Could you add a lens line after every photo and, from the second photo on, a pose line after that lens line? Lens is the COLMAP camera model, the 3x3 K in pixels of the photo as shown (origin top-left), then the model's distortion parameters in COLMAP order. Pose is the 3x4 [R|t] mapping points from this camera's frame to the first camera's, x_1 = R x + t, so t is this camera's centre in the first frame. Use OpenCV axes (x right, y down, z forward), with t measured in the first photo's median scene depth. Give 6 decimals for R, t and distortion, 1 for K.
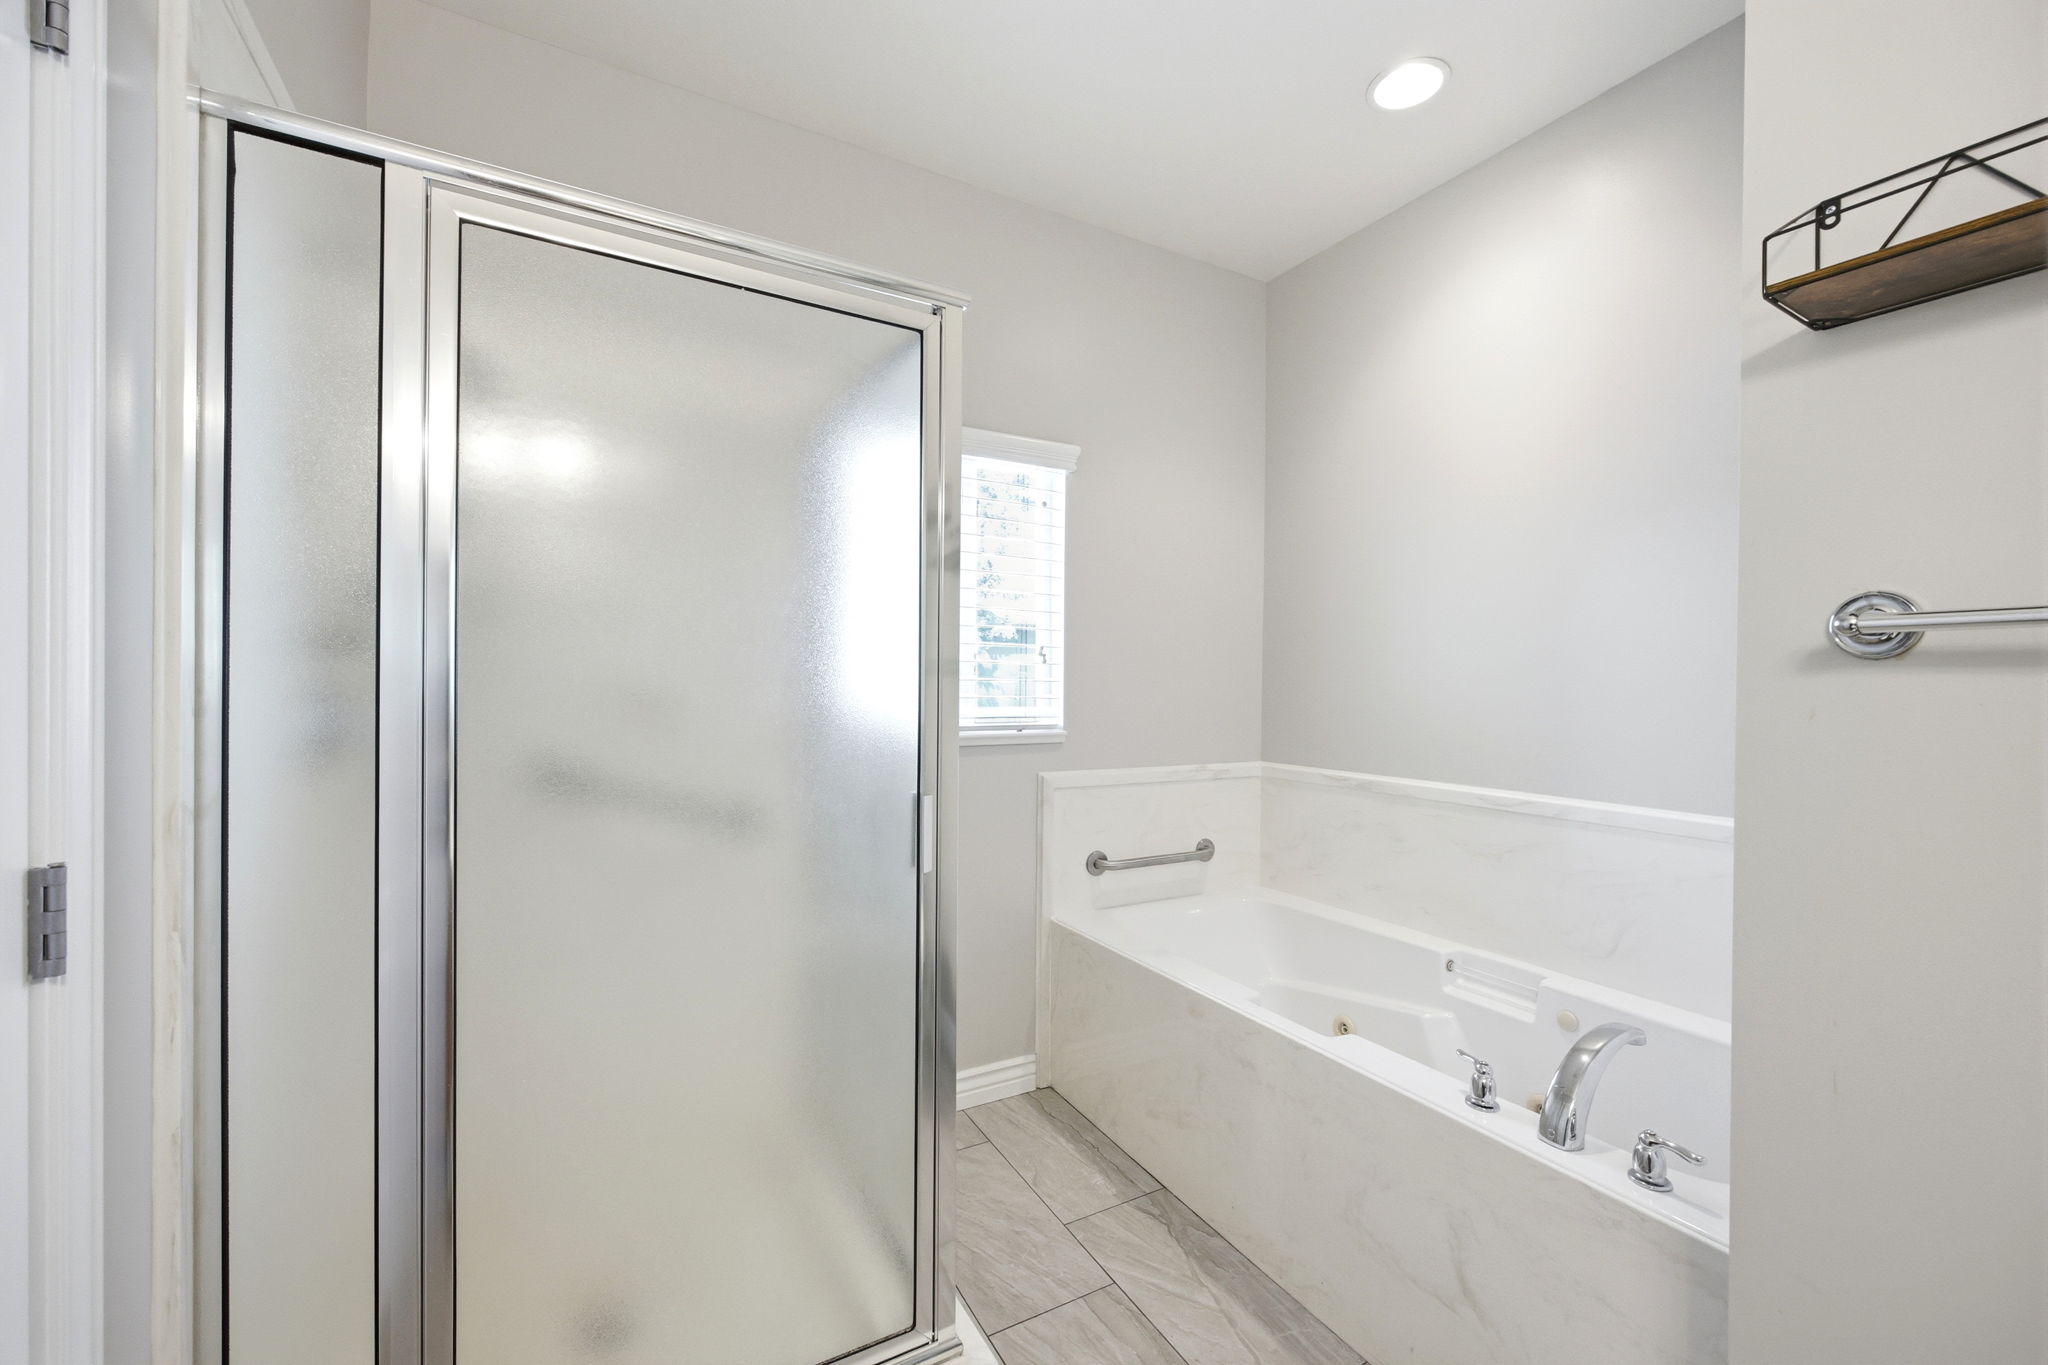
lens RADIAL K [[822.9, 0, 1021.9], [0, 822.9, 686.4], [0, 0, 1]] dist [-0.000531, -0.000137]
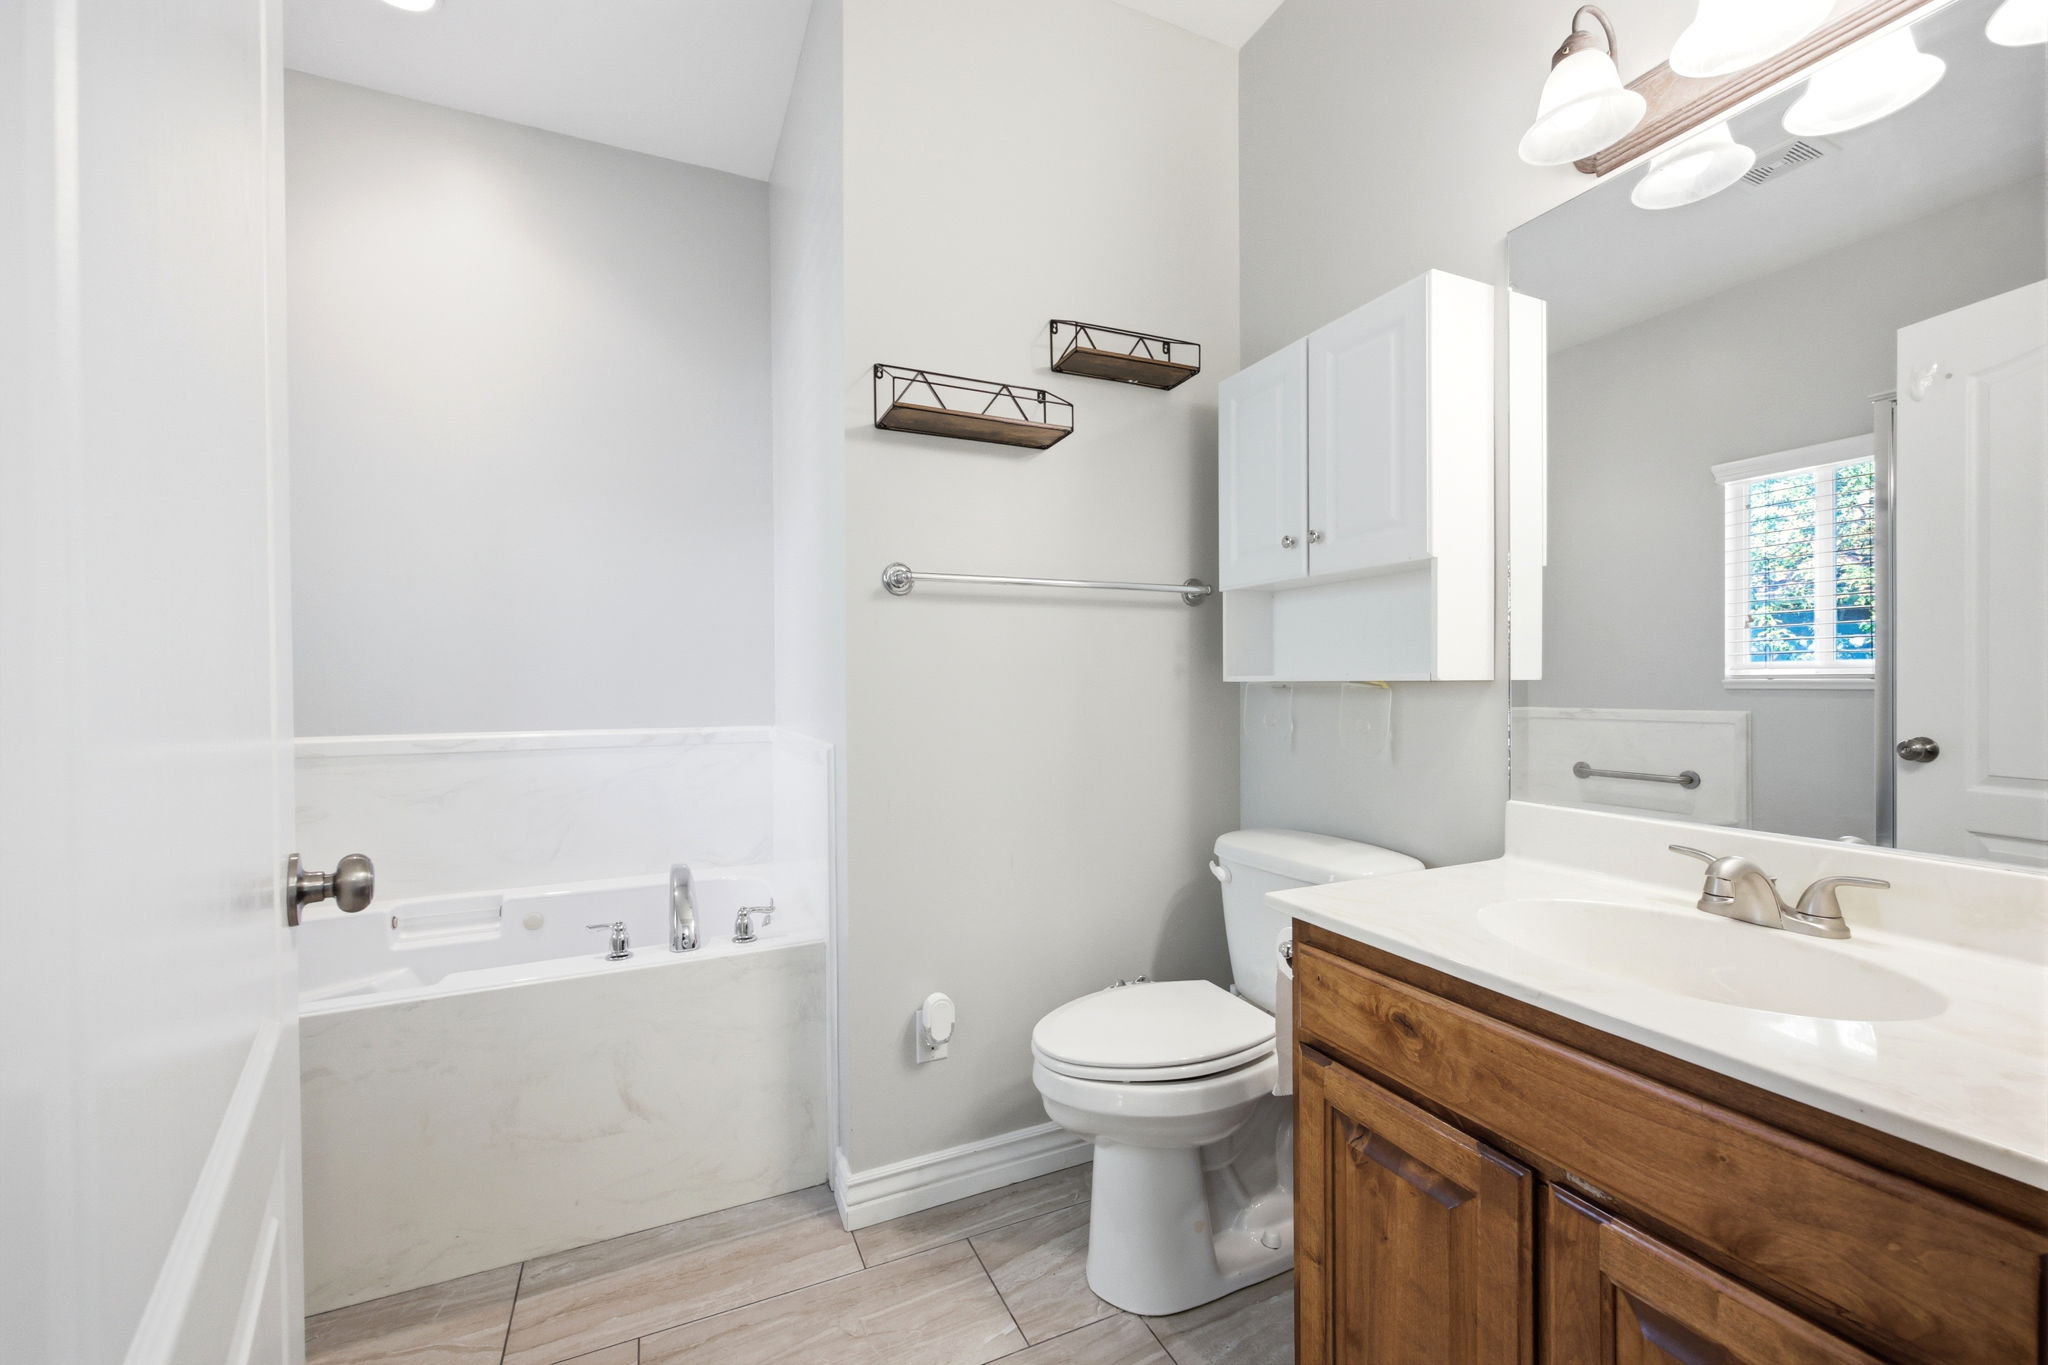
lens RADIAL K [[822.9, 0, 1021.9], [0, 822.9, 686.4], [0, 0, 1]] dist [-0.000531, -0.000137]
pose [[0.076430, -0.015384, 0.996956, -0.603078], [0.016802, 0.999759, 0.014139, 0.100954], [-0.996933, 0.015671, 0.076670, 0.308229]]
